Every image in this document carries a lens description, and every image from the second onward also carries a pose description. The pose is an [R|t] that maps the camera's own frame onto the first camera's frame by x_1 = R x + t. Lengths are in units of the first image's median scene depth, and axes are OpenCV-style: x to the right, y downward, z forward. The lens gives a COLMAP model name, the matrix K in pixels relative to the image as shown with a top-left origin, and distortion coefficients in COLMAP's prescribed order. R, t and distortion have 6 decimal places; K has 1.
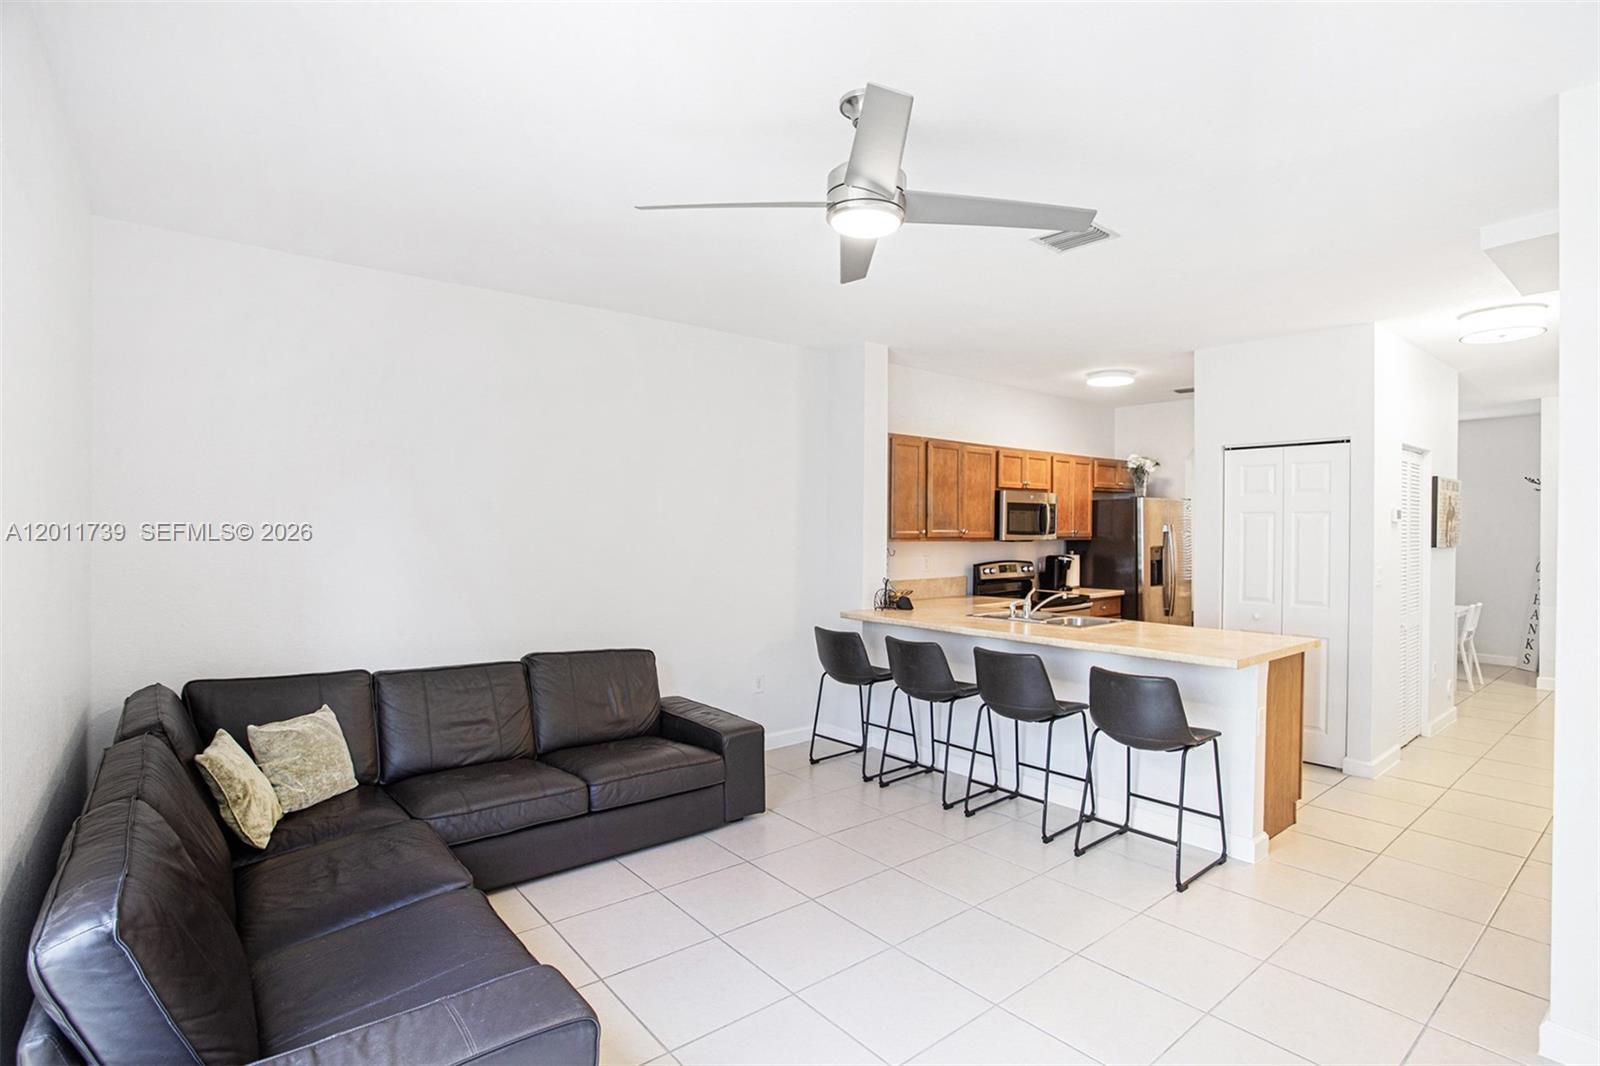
lens RADIAL K [[779.1, 0, 800.0], [0, 779.1, 533.0], [0, 0, 1]] dist [-0.091817, 0.042785]
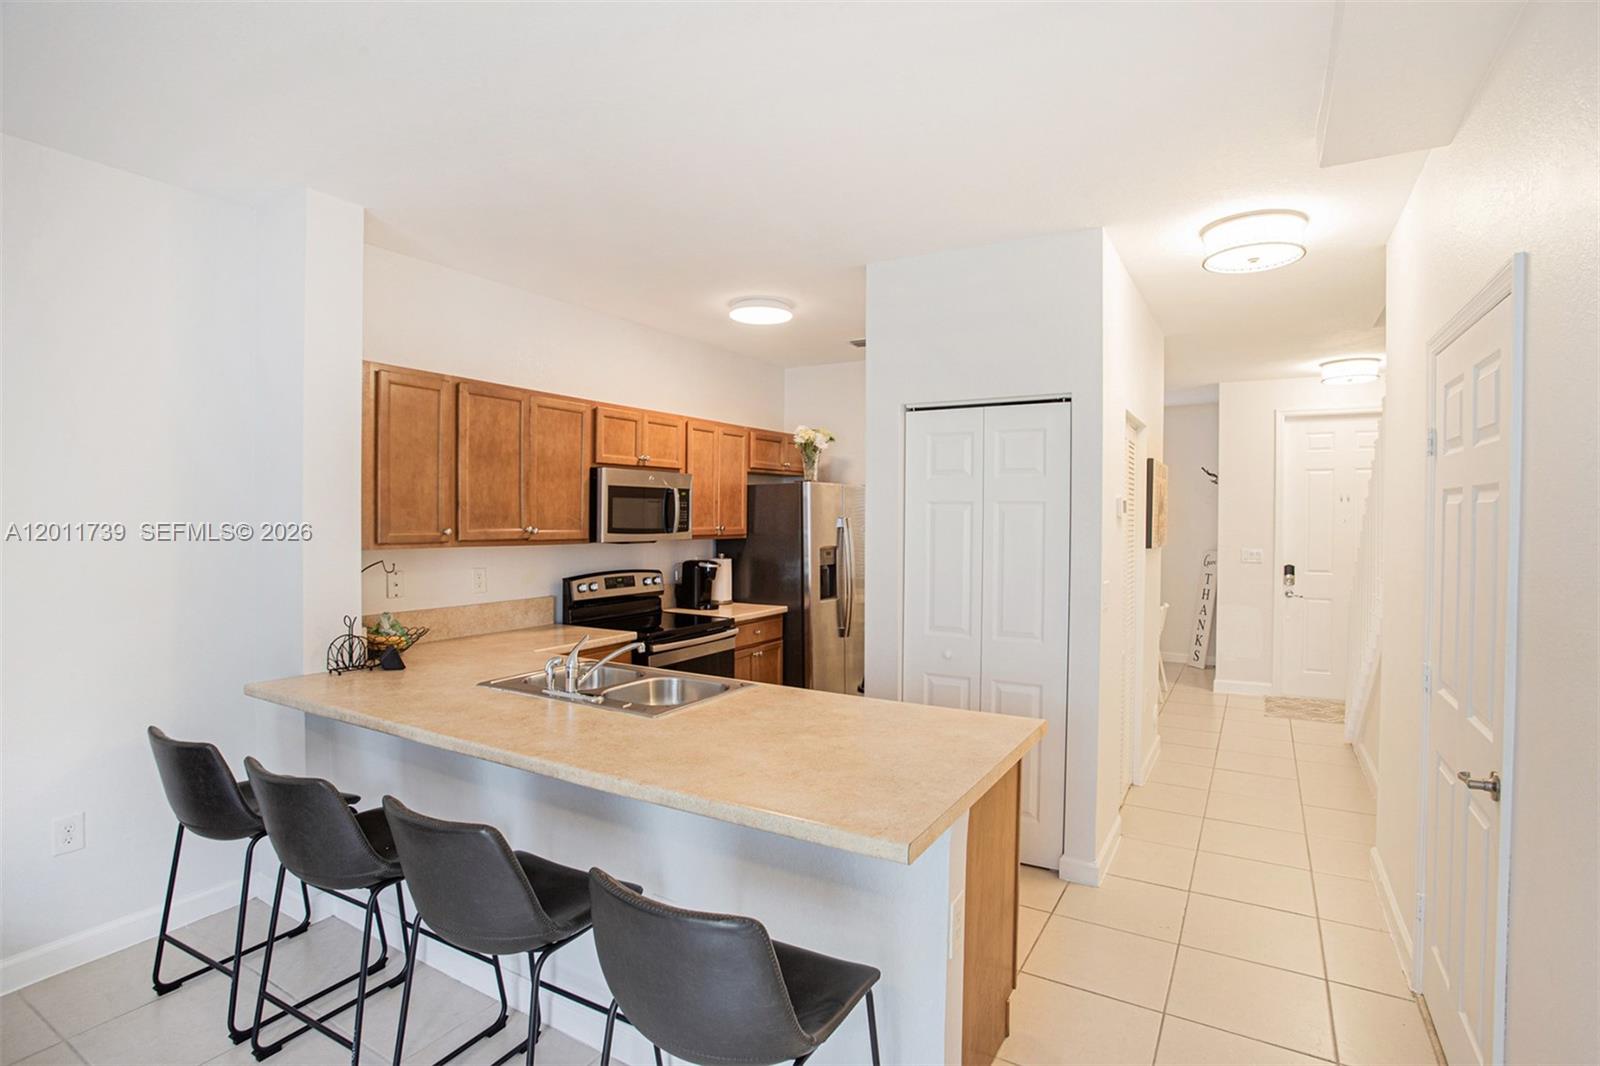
lens RADIAL K [[779.1, 0, 800.0], [0, 779.1, 533.0], [0, 0, 1]] dist [-0.091817, 0.042785]
pose [[0.938071, -0.006244, 0.346387, 0.183530], [0.001302, 0.999894, 0.014497, -0.007790], [-0.346441, -0.013149, 0.937980, 0.303992]]
